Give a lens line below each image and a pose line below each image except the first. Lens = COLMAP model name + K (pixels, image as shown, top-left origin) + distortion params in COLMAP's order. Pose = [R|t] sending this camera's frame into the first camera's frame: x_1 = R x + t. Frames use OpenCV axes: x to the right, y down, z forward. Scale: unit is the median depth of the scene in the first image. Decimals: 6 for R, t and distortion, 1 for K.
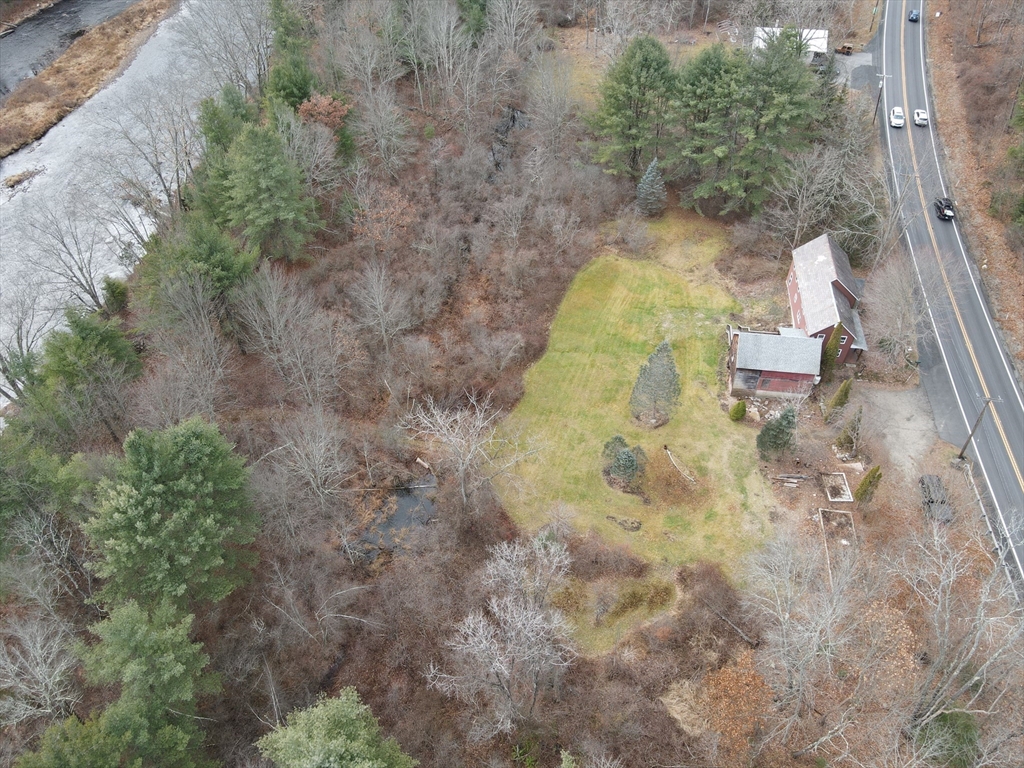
lens RADIAL K [[750.8, 0, 513.8], [0, 750.8, 386.7], [0, 0, 1]] dist [-0.004709, 0.030782]
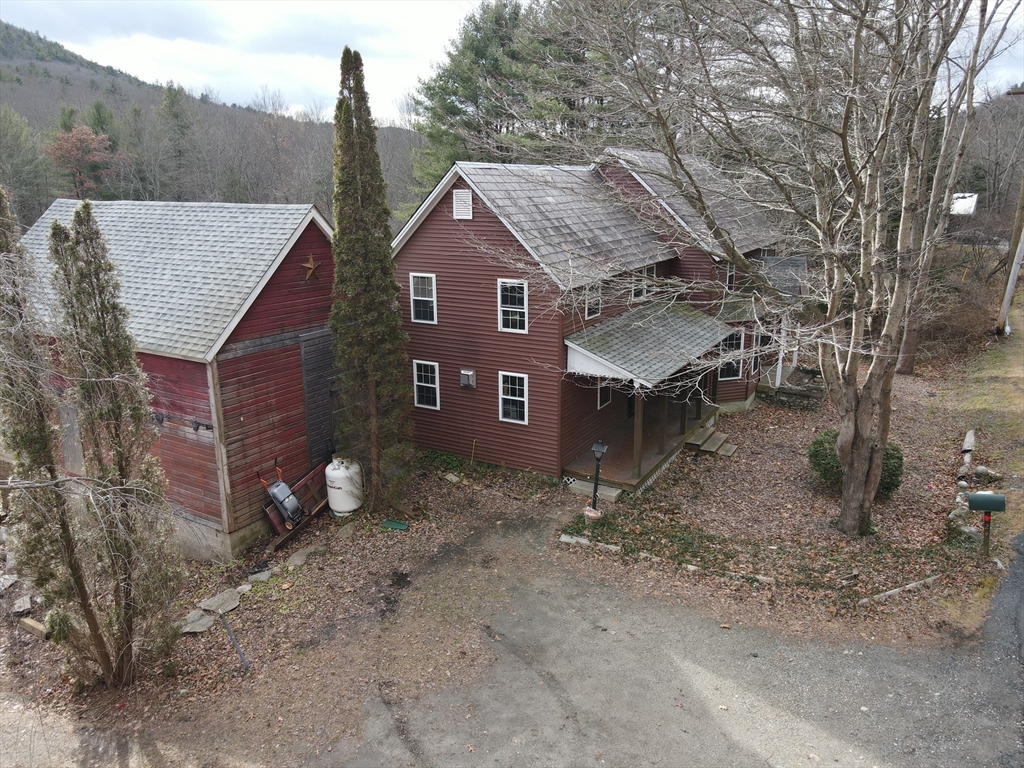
lens RADIAL K [[750.8, 0, 511.6], [0, 750.8, 382.7], [0, 0, 1]] dist [-0.004709, 0.030782]
pose [[0.926874, 0.110961, -0.358598, 0.499206], [-0.284017, 0.831932, -0.476679, 0.044593], [0.245436, 0.543669, 0.802611, 0.840211]]
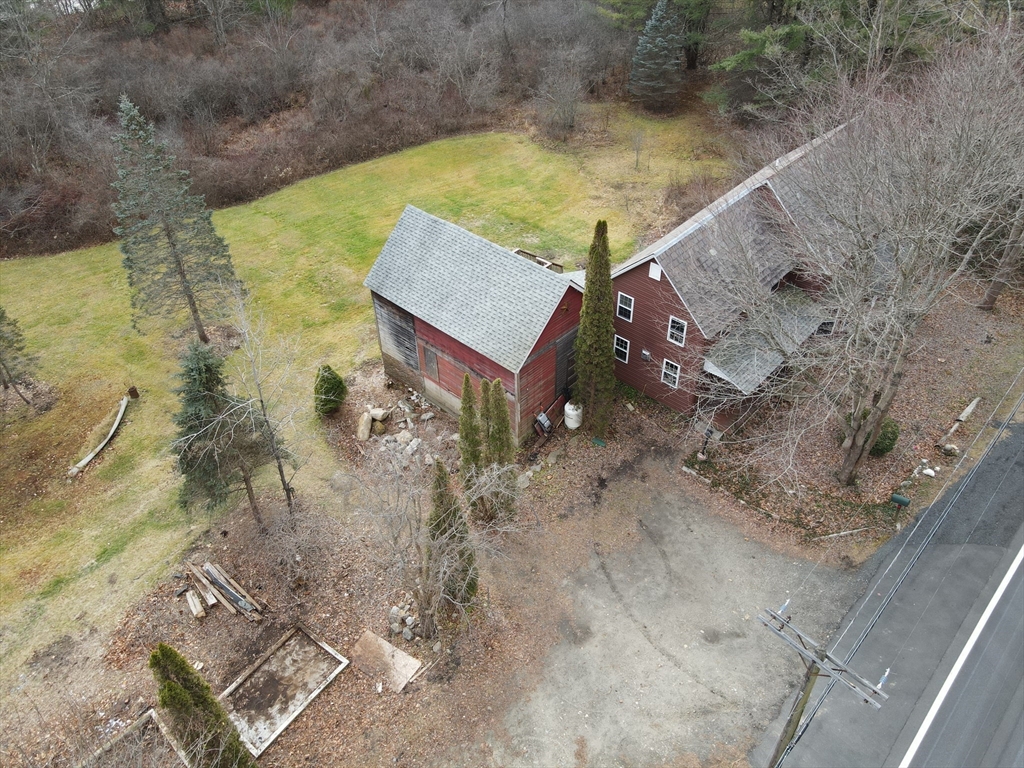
lens RADIAL K [[750.8, 0, 512.7], [0, 750.8, 386.4], [0, 0, 1]] dist [-0.004709, 0.030782]
pose [[0.819618, 0.376541, -0.431791, 0.521000], [-0.418170, 0.908367, -0.001627, -0.009216], [0.391612, 0.181896, 0.901972, 0.663812]]
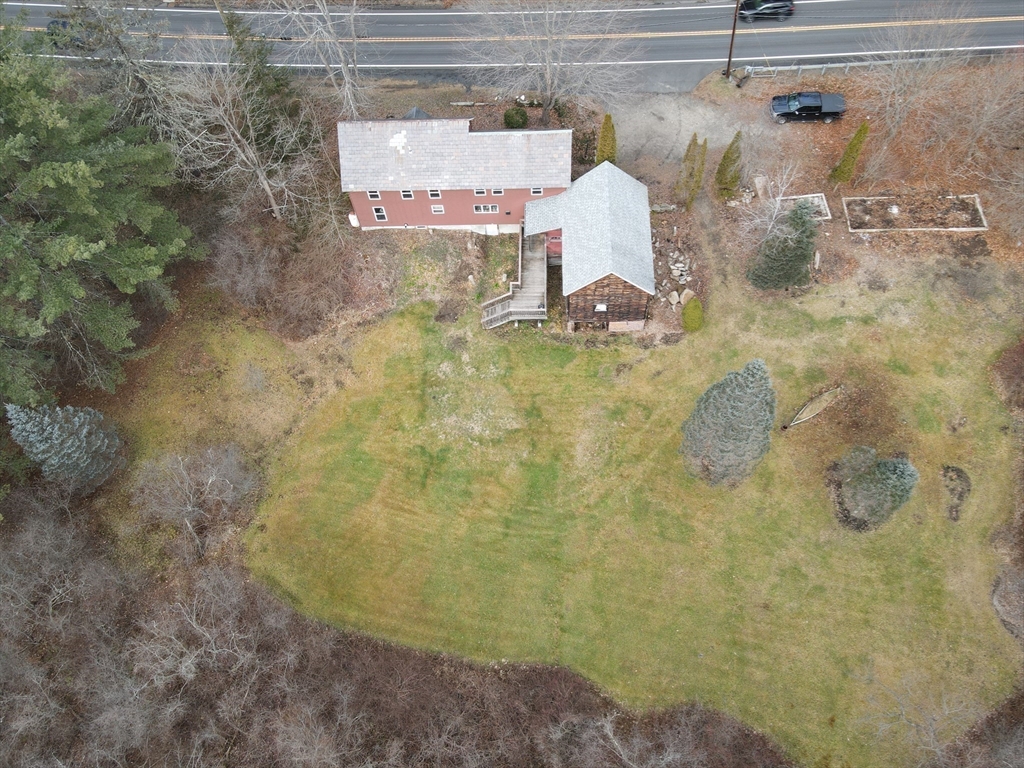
lens RADIAL K [[750.8, 0, 508.2], [0, 750.8, 377.8], [0, 0, 1]] dist [-0.004709, 0.030782]
pose [[-0.112115, -0.874546, 0.471804, -0.017027], [0.762740, 0.228585, 0.604959, -0.425381], [-0.636912, 0.427689, 0.641424, 0.698306]]
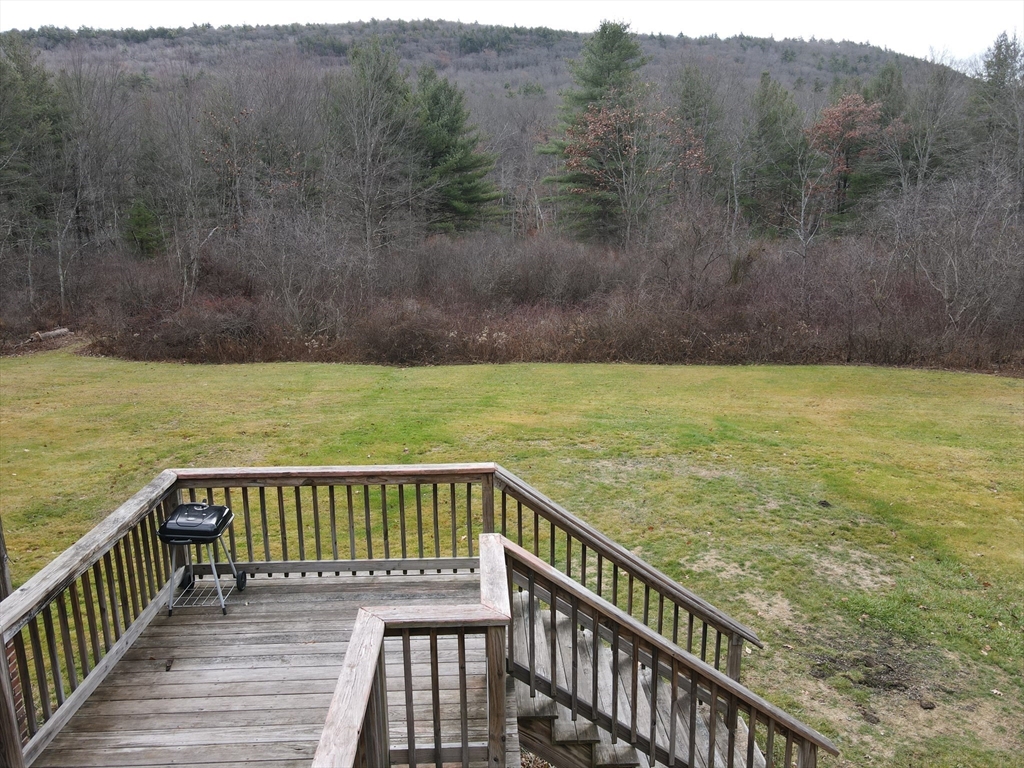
lens RADIAL K [[750.8, 0, 512.6], [0, 750.8, 383.0], [0, 0, 1]] dist [-0.004709, 0.030782]
pose [[0.179855, 0.234935, -0.955227, 0.363149], [-0.715108, 0.698033, 0.037035, -0.093357], [0.675480, 0.676429, 0.293548, 1.025134]]
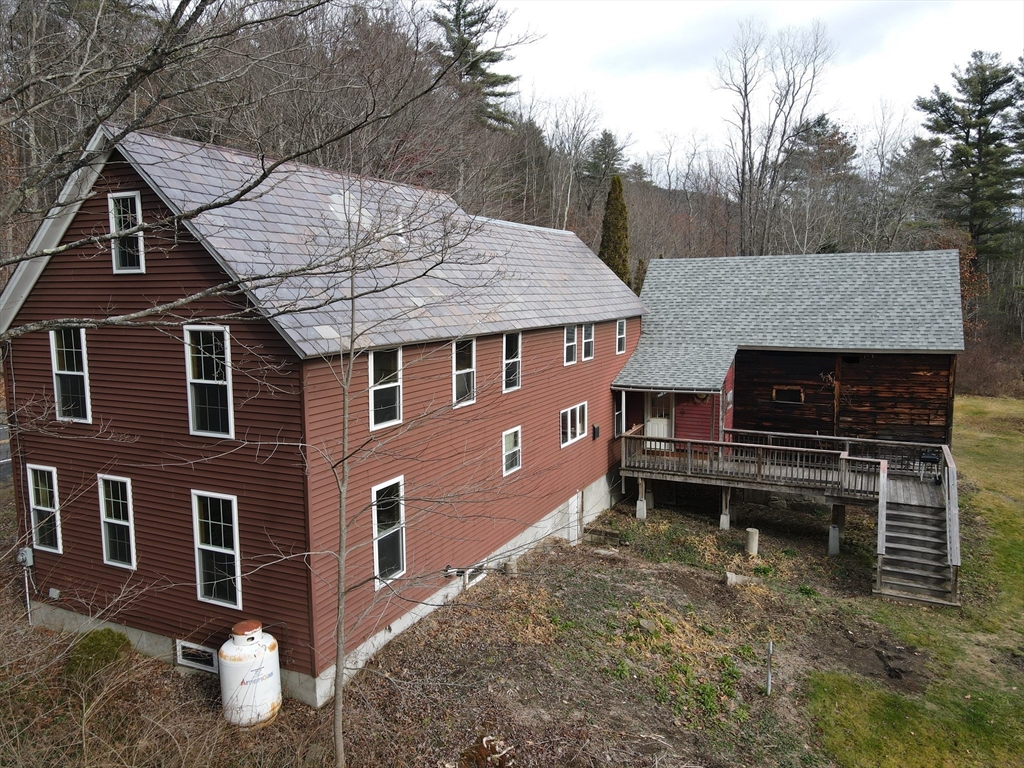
lens RADIAL K [[750.8, 0, 510.3], [0, 750.8, 381.2], [0, 0, 1]] dist [-0.004709, 0.030782]
pose [[-0.949600, -0.009590, 0.313317, 0.349196], [0.247927, 0.588646, 0.769433, -0.269679], [-0.191812, 0.808334, -0.556601, 1.156396]]
